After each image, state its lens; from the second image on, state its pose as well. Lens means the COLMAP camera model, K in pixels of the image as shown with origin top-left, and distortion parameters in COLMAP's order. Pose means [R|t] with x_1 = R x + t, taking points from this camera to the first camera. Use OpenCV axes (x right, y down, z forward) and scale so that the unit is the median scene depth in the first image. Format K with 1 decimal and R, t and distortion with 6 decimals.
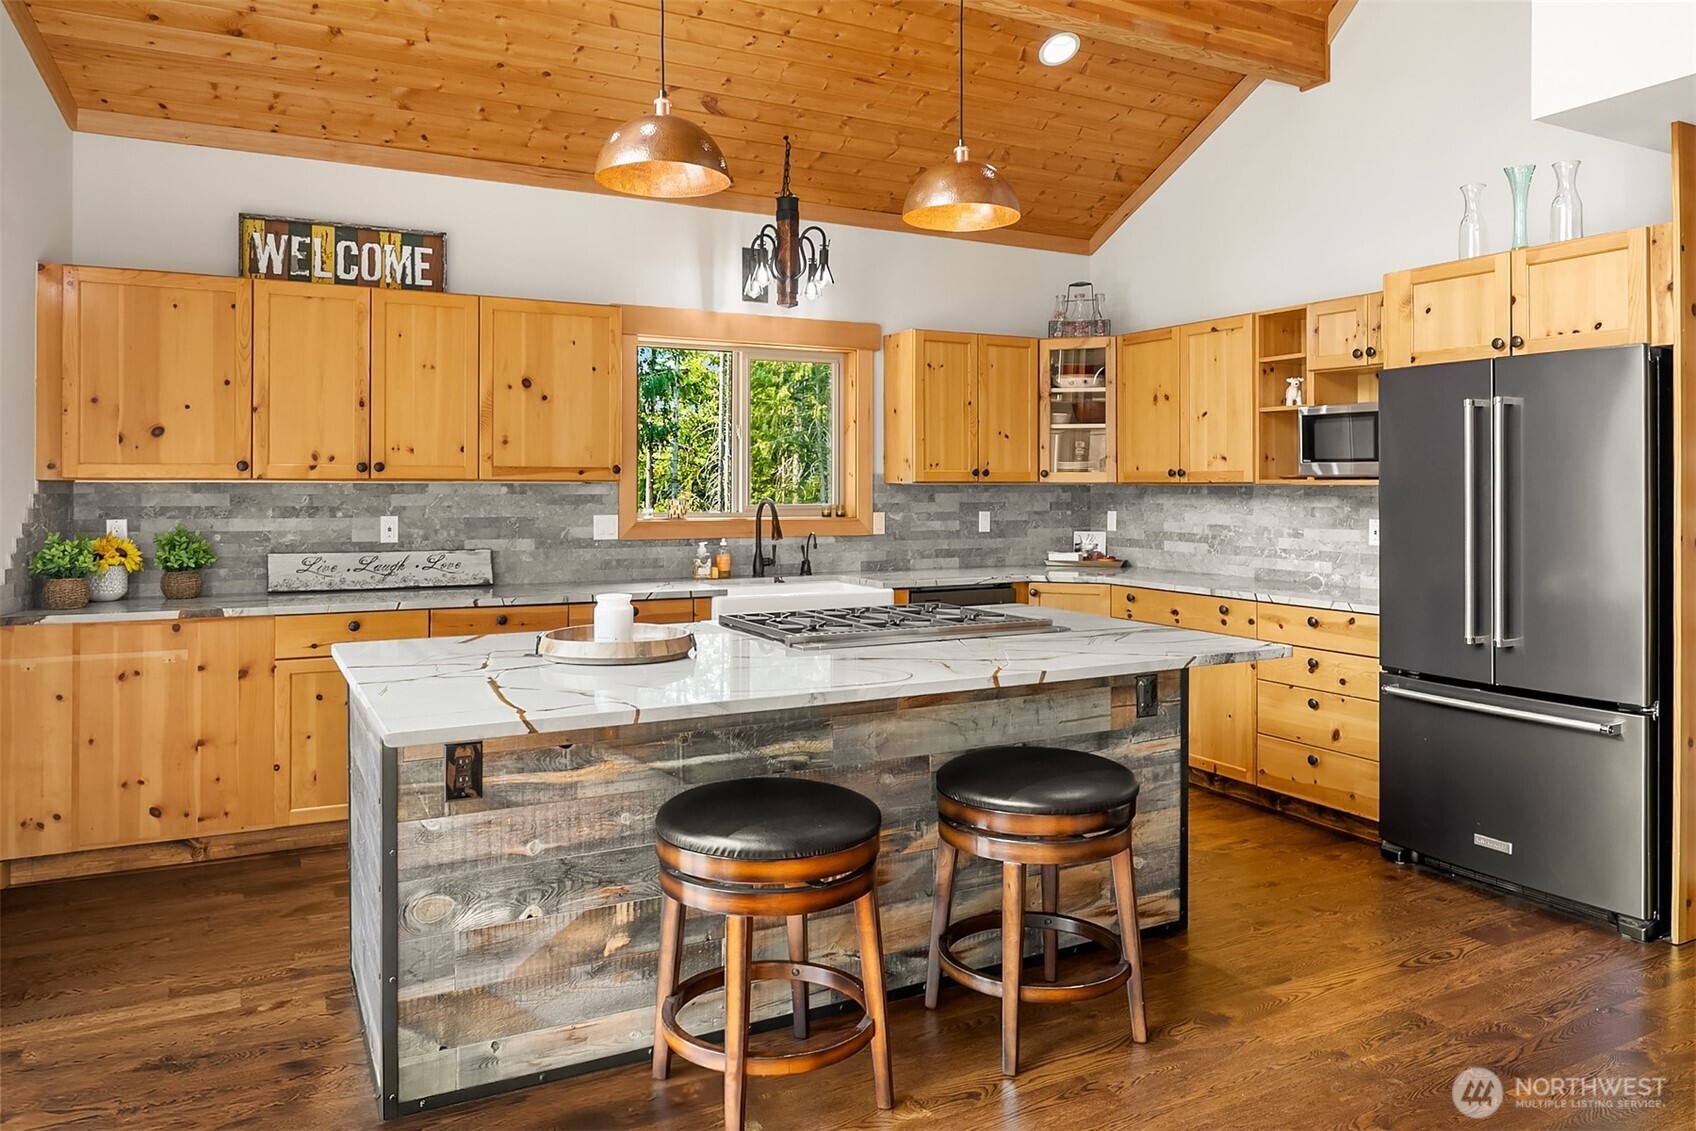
lens RADIAL K [[1164.4, 0, 854.9], [0, 1164.4, 485.0], [0, 0, 1]] dist [-0.006137, -0.003970]
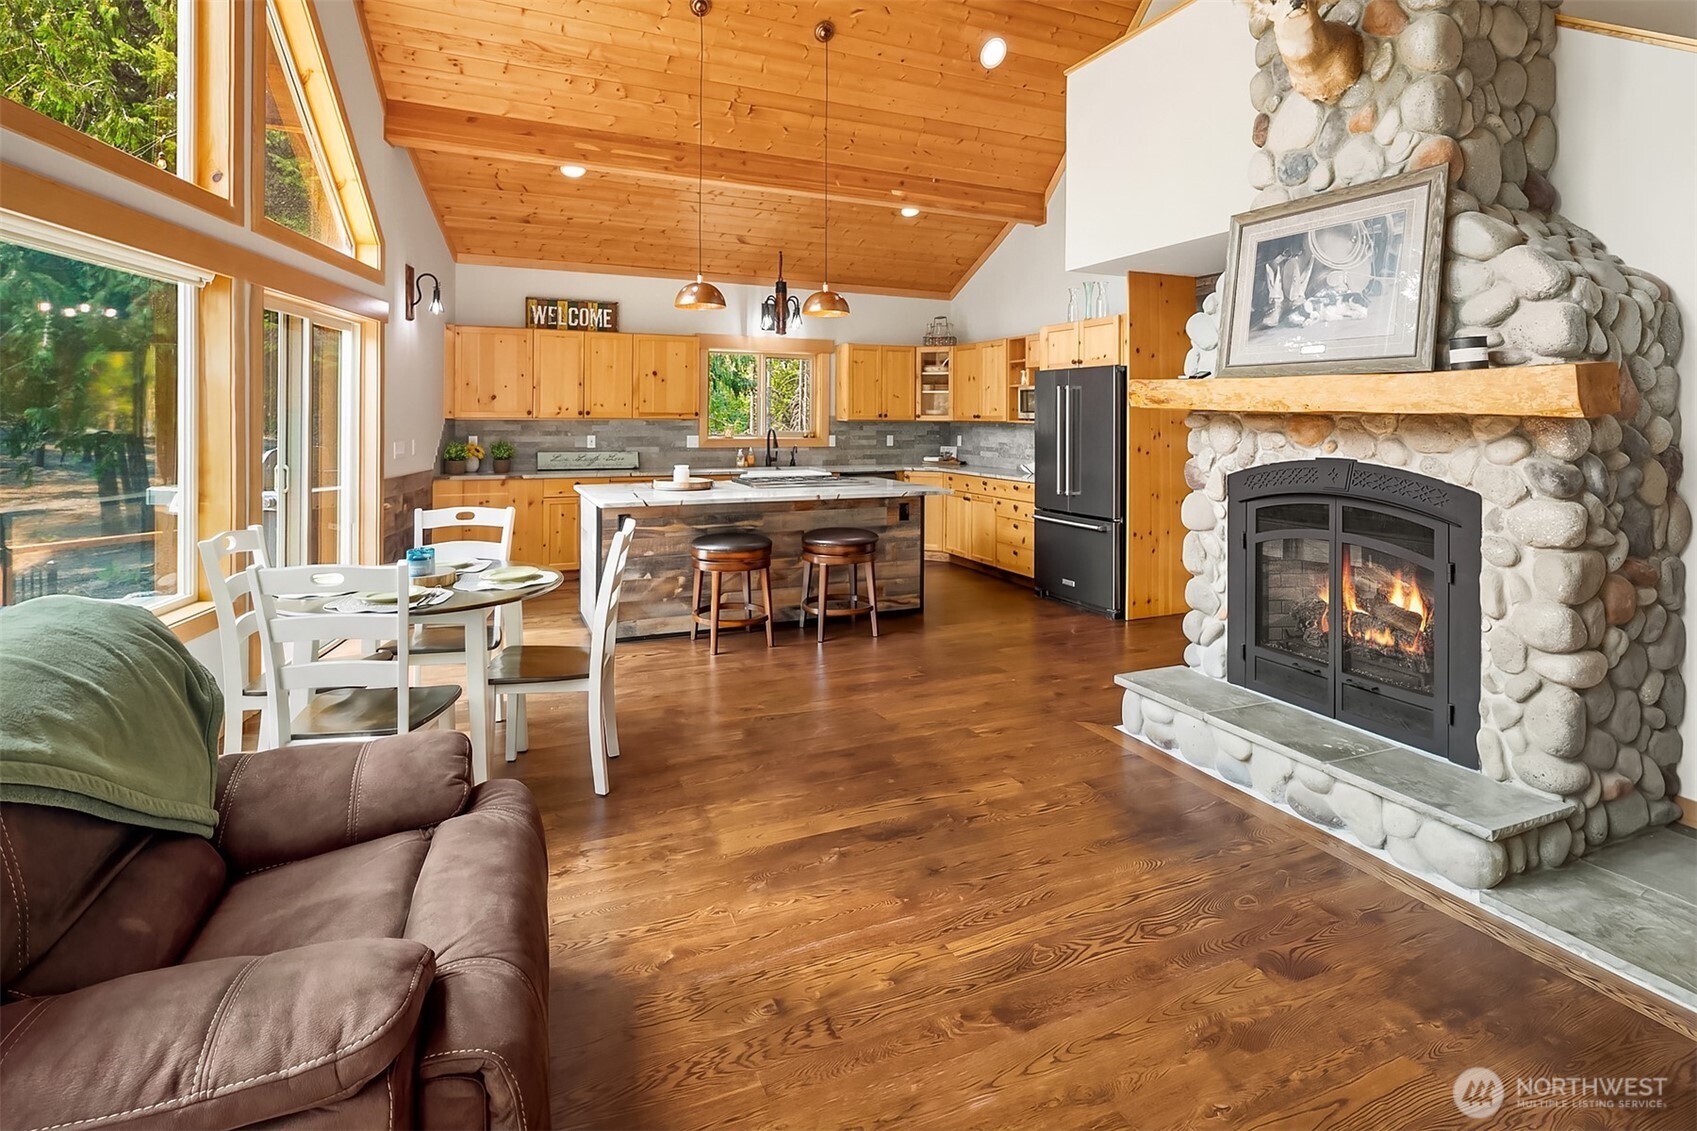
lens RADIAL K [[856.4, 0, 851.5], [0, 856.4, 414.6], [0, 0, 1]] dist [0.006135, -0.000233]
pose [[0.997706, 0.004920, -0.067511, 0.177123], [-0.005087, 0.999984, -0.002300, -0.009991], [0.067499, 0.002638, 0.997716, -0.522421]]
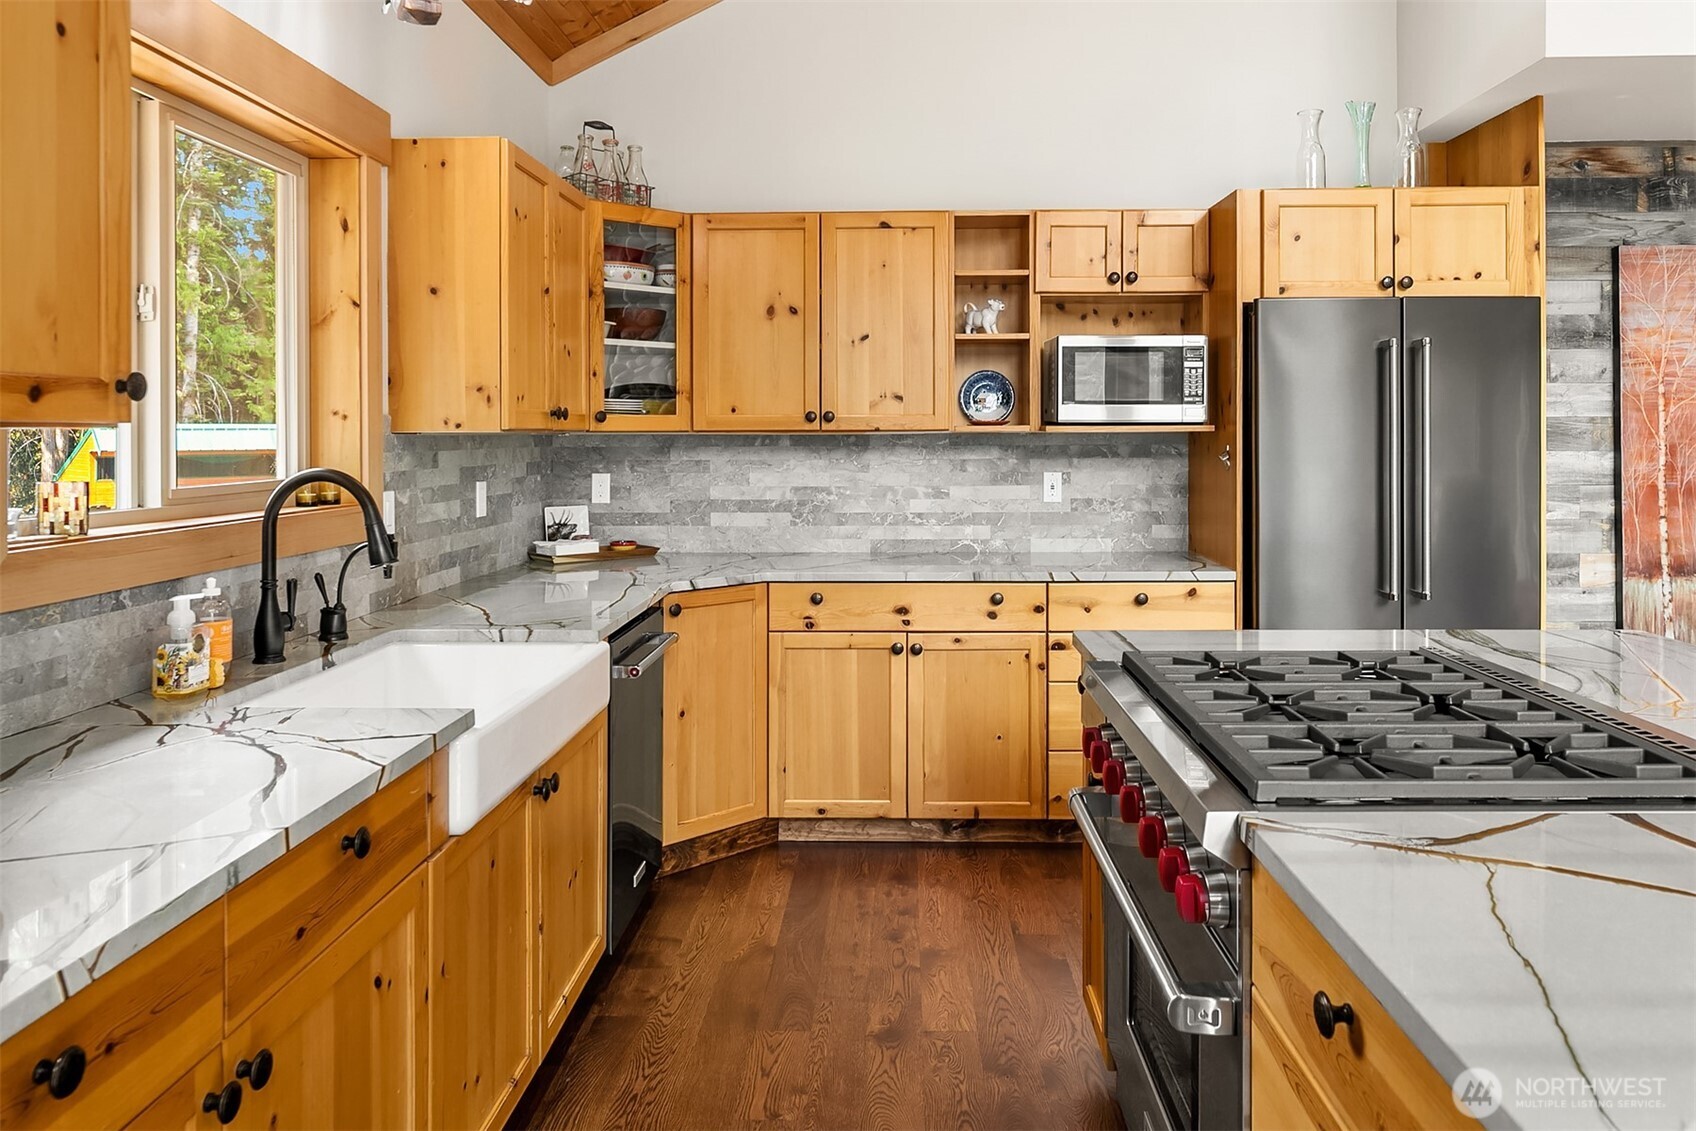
lens RADIAL K [[1164.4, 0, 877.8], [0, 1164.4, 438.6], [0, 0, 1]] dist [-0.006137, -0.003970]
pose [[0.490468, -0.007212, 0.871430, -0.365374], [0.005277, 0.999972, 0.005306, -0.000627], [-0.871443, 0.001996, 0.490492, 0.675794]]
